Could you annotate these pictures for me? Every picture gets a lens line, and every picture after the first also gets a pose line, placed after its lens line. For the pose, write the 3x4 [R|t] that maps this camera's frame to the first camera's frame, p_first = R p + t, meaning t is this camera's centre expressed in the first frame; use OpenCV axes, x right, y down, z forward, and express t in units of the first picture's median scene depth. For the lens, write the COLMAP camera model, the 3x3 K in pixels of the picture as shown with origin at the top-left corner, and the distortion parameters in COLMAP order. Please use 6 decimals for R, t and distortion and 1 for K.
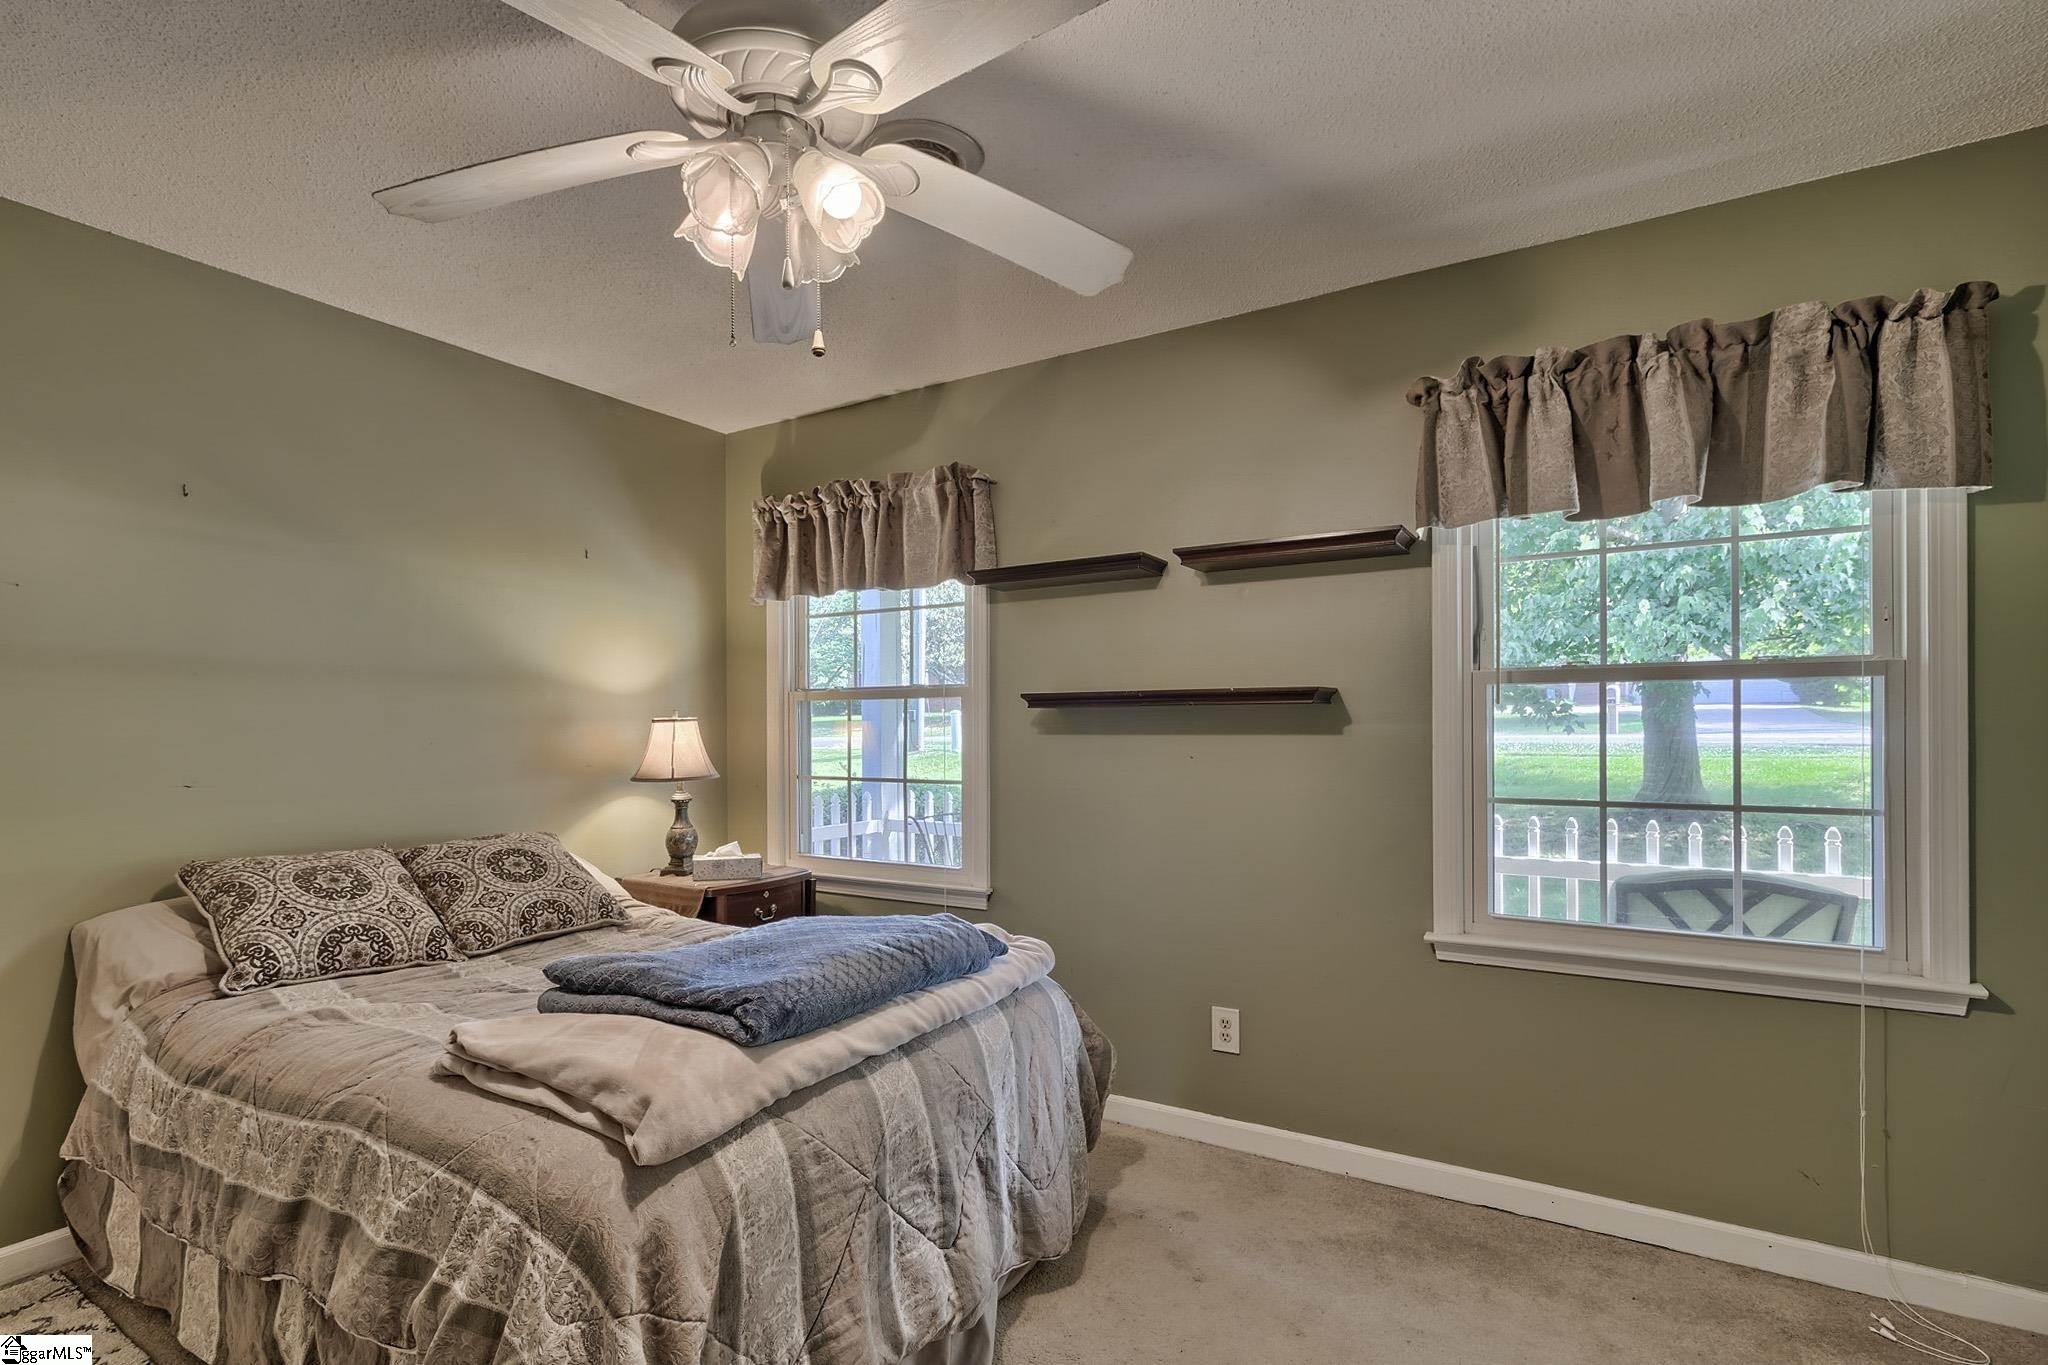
lens RADIAL K [[978.8, 0, 1021.2], [0, 978.8, 726.0], [0, 0, 1]] dist [0.000739, 0.000196]
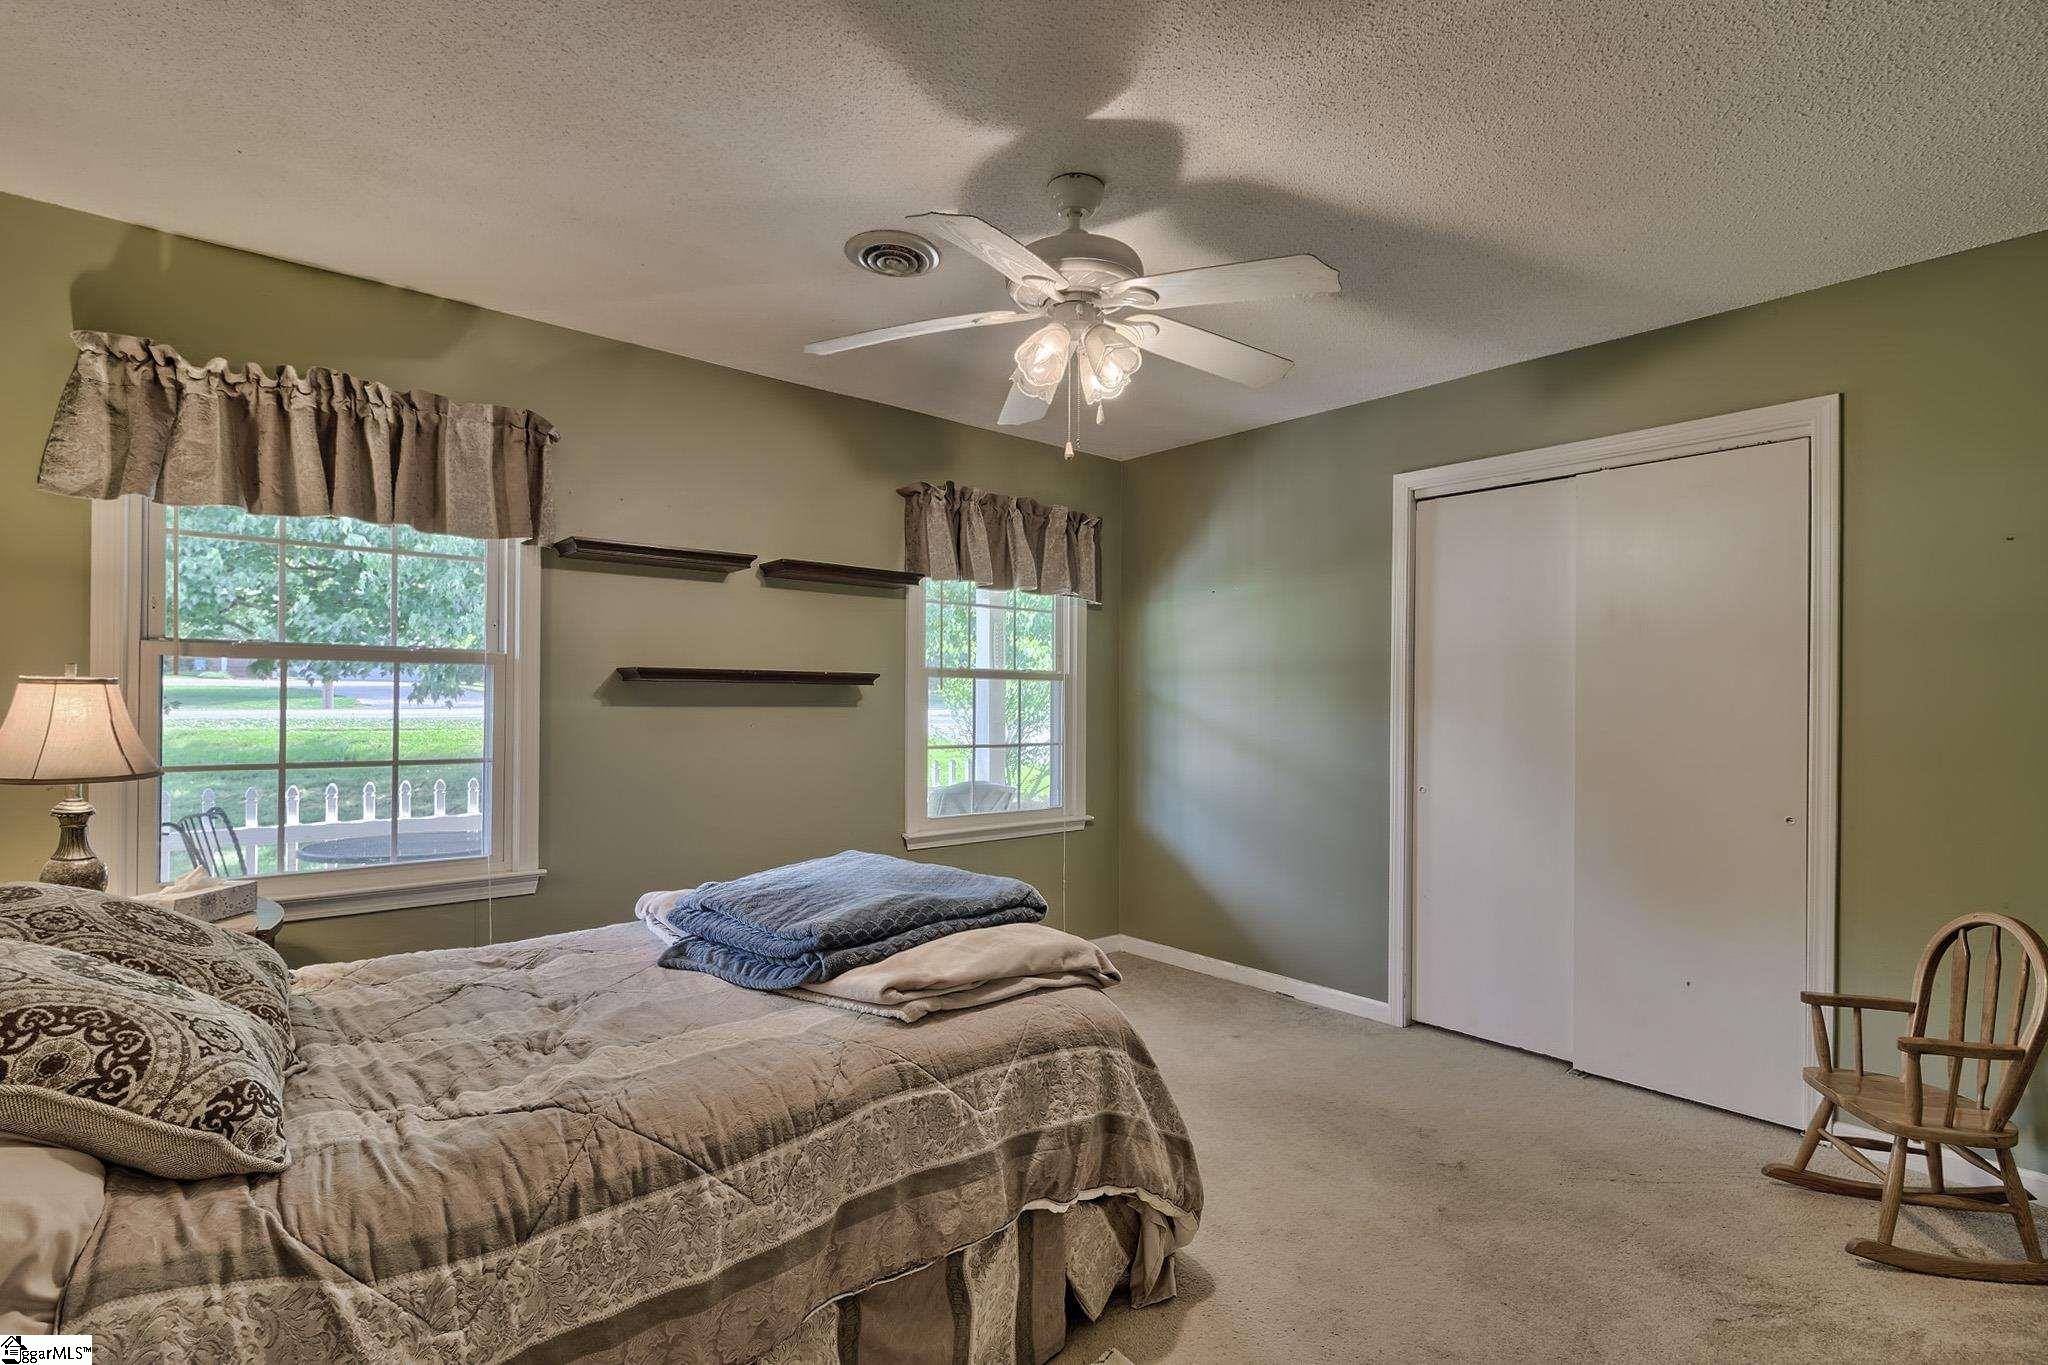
lens RADIAL K [[948.6, 0, 1024.0], [0, 948.6, 682.5], [0, 0, 1]] dist [-0.000949, 0.000089]
pose [[0.315024, 0.026812, 0.948705, -0.975007], [-0.007324, 0.999640, -0.025819, 0.008276], [-0.949056, 0.001185, 0.315106, 0.352768]]
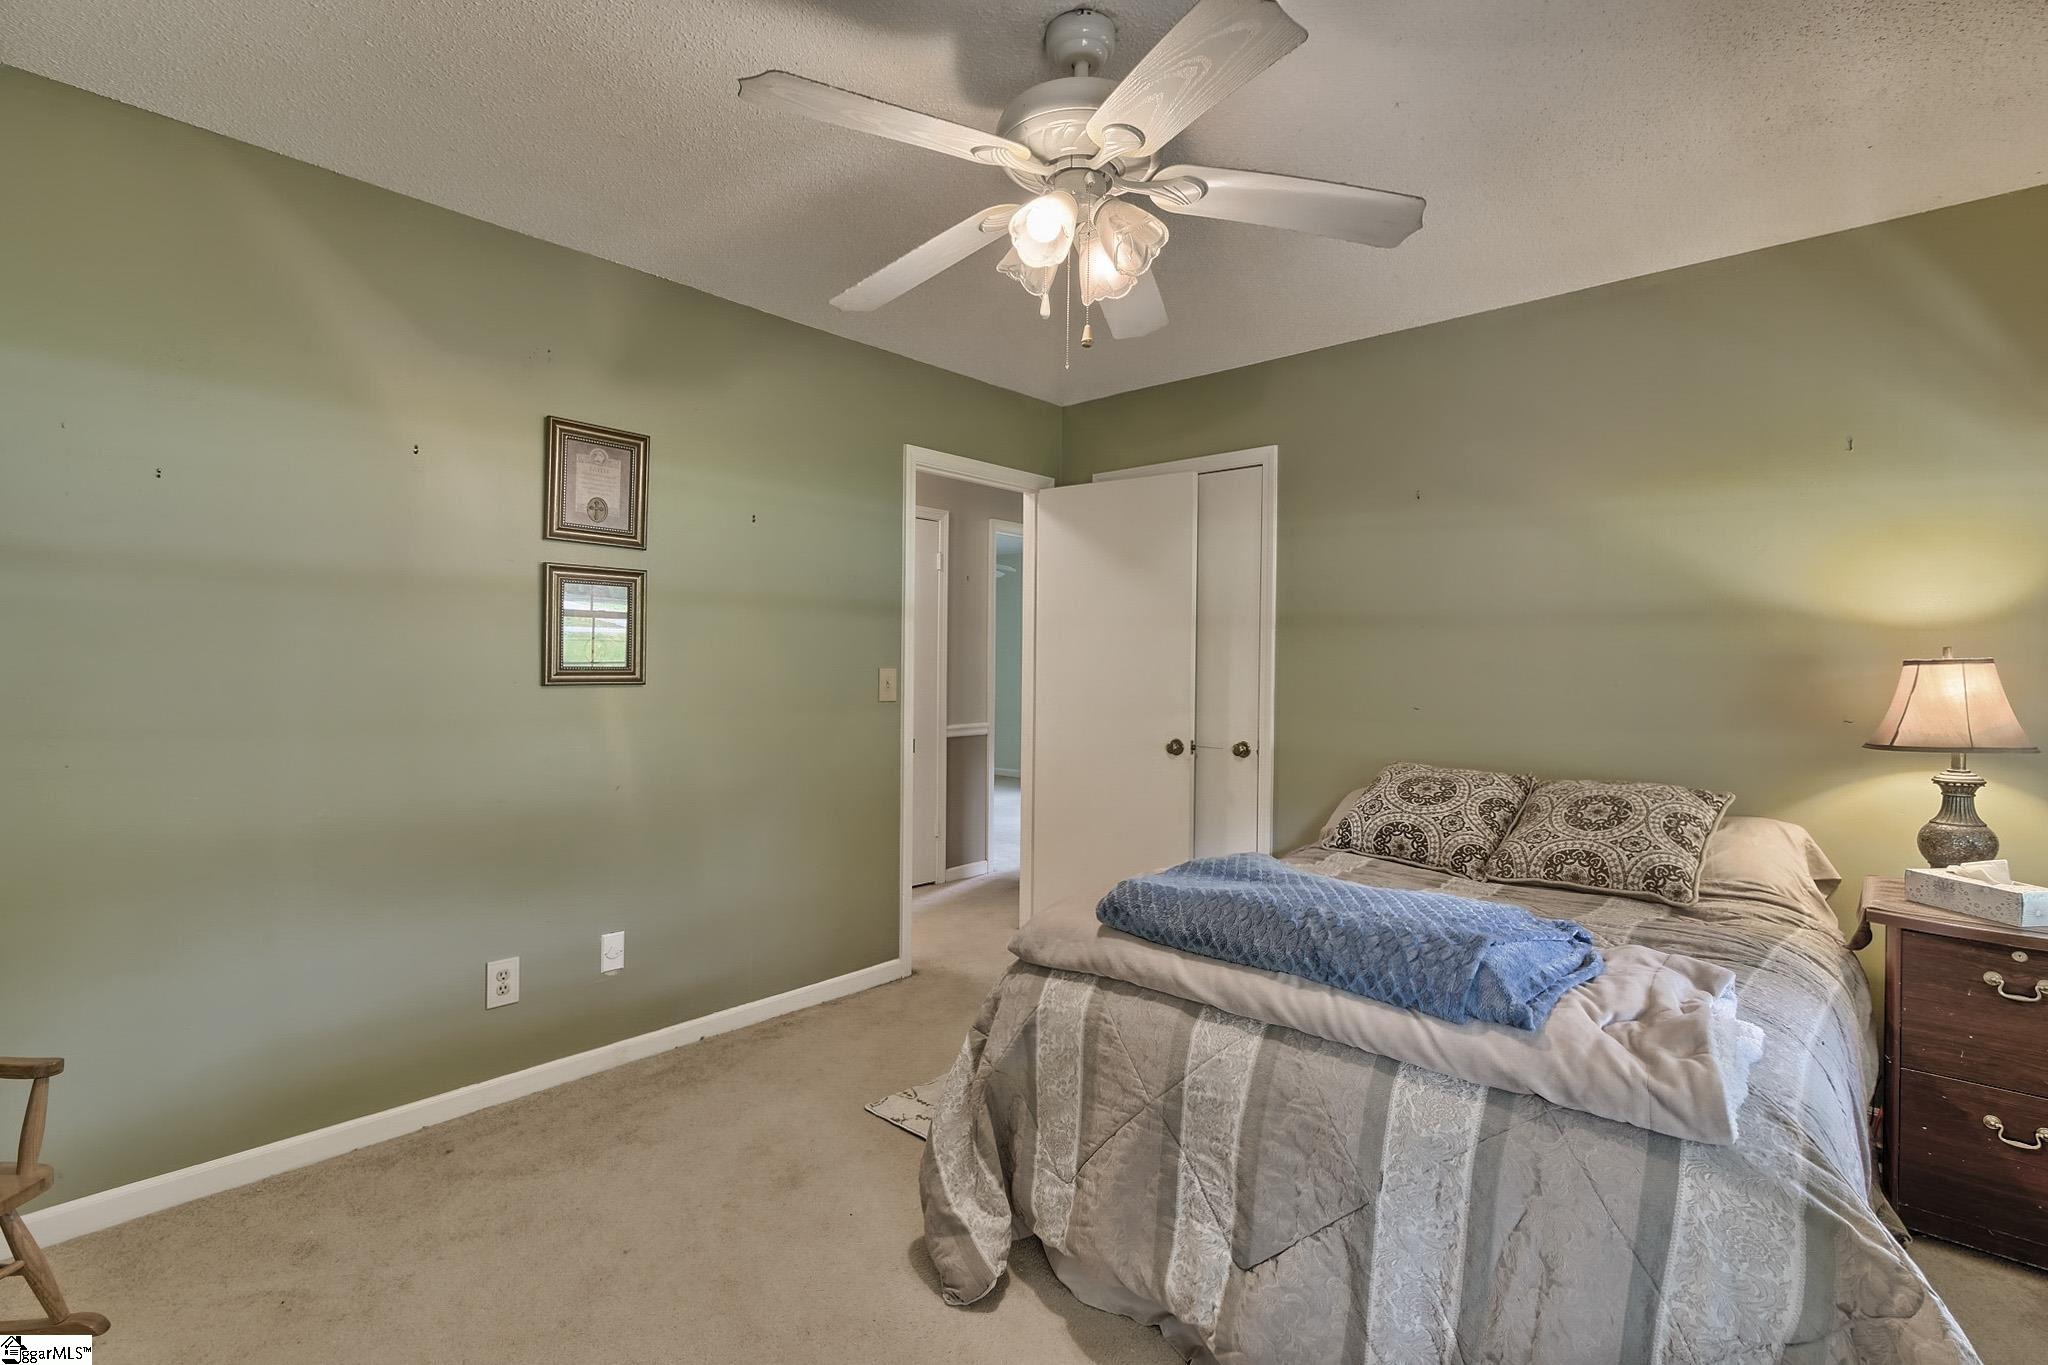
lens RADIAL K [[947.5, 0, 1024.0], [0, 947.5, 682.5], [0, 0, 1]] dist [0.019912, 0.000113]
pose [[-0.191395, 0.020875, -0.981291, 0.546779], [-0.007339, 0.999715, 0.022698, -0.002109], [0.981486, 0.011546, -0.191188, 0.676571]]
